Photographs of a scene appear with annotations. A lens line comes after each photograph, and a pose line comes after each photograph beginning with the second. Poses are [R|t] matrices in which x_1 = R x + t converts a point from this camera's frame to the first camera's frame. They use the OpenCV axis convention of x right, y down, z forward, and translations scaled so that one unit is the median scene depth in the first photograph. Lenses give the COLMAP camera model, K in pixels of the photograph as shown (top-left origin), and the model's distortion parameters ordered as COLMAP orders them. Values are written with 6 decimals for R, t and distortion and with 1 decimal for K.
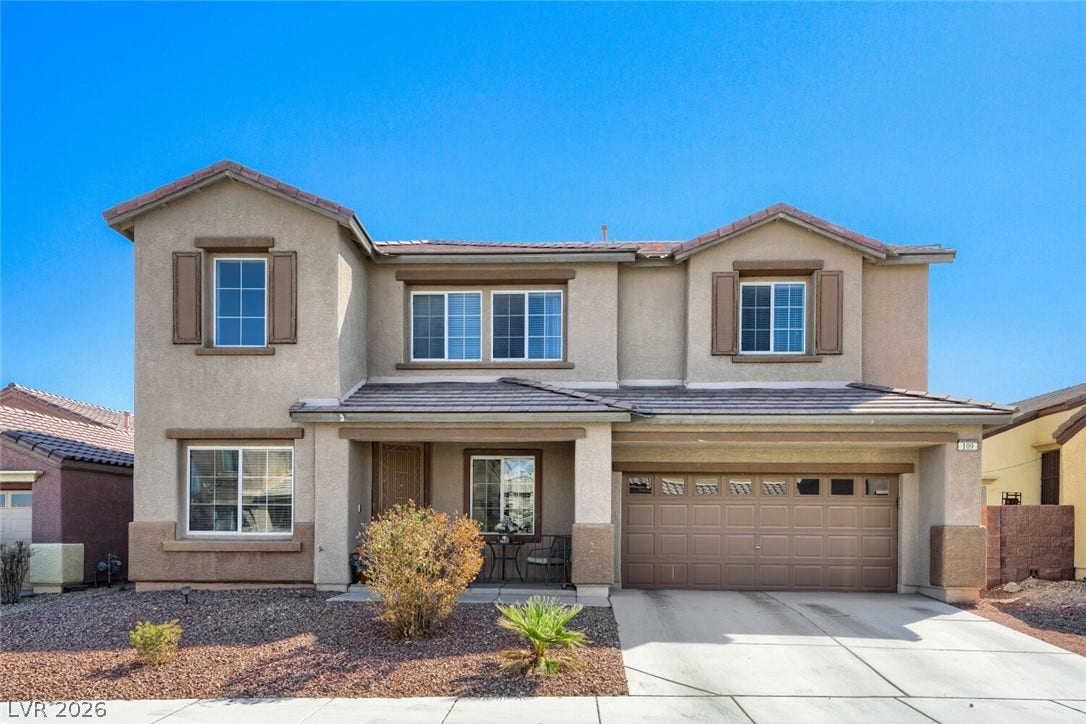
lens RADIAL K [[440.6, 0, 543.0], [0, 440.6, 362.0], [0, 0, 1]] dist [0.002354, 0.000106]
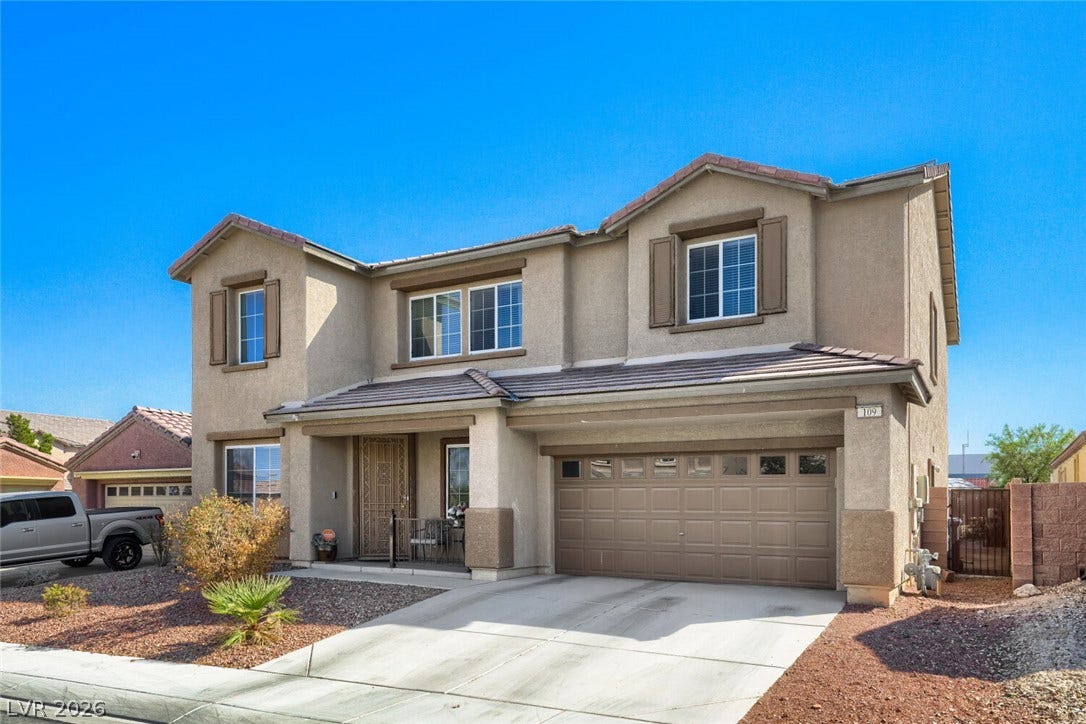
lens RADIAL K [[431.8, 0, 546.8], [0, 431.8, 346.0], [0, 0, 1]] dist [0.001932, 0.000551]
pose [[0.962129, -0.097229, -0.254665, 0.405820], [0.095817, 0.995237, -0.017975, 0.018157], [0.255200, -0.007107, 0.966862, 0.053306]]
